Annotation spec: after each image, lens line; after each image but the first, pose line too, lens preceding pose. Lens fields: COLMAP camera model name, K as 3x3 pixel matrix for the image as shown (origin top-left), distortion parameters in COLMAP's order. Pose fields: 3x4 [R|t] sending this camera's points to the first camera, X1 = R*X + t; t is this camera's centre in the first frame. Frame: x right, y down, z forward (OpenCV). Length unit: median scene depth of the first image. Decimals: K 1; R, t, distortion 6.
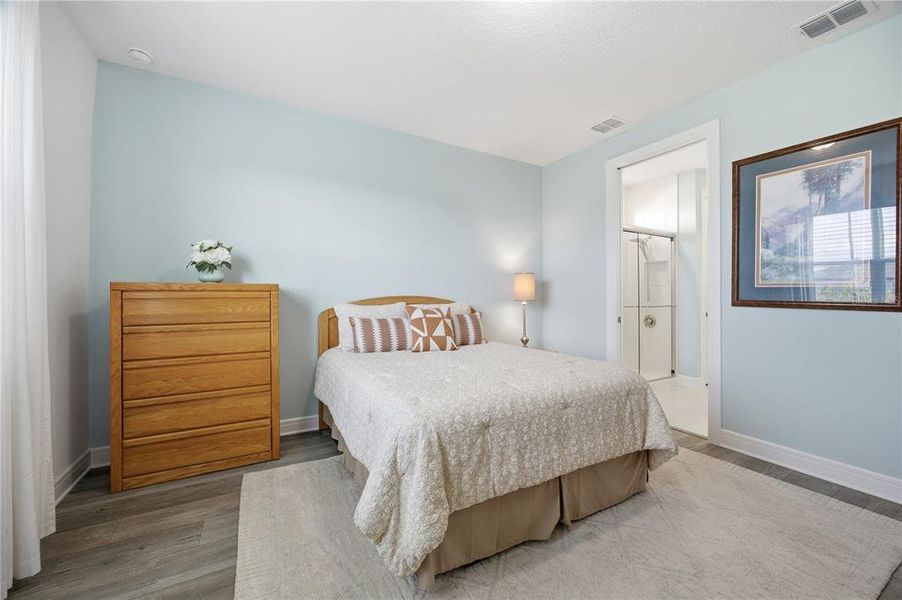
lens RADIAL K [[366.7, 0, 450.7], [0, 366.7, 296.1], [0, 0, 1]] dist [-0.002003, 0.000371]
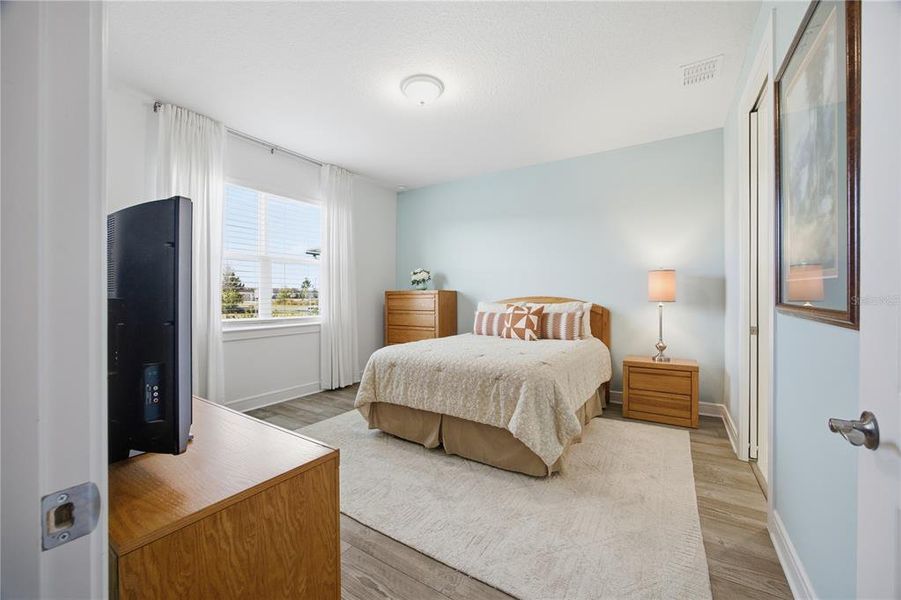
lens RADIAL K [[366.3, 0, 450.2], [0, 366.3, 296.1], [0, 0, 1]] dist [-0.002003, 0.000371]
pose [[0.437049, 0.001864, -0.899436, 1.470224], [0.002592, 0.999991, 0.003332, -0.010384], [0.899434, -0.003787, 0.437041, 0.322378]]
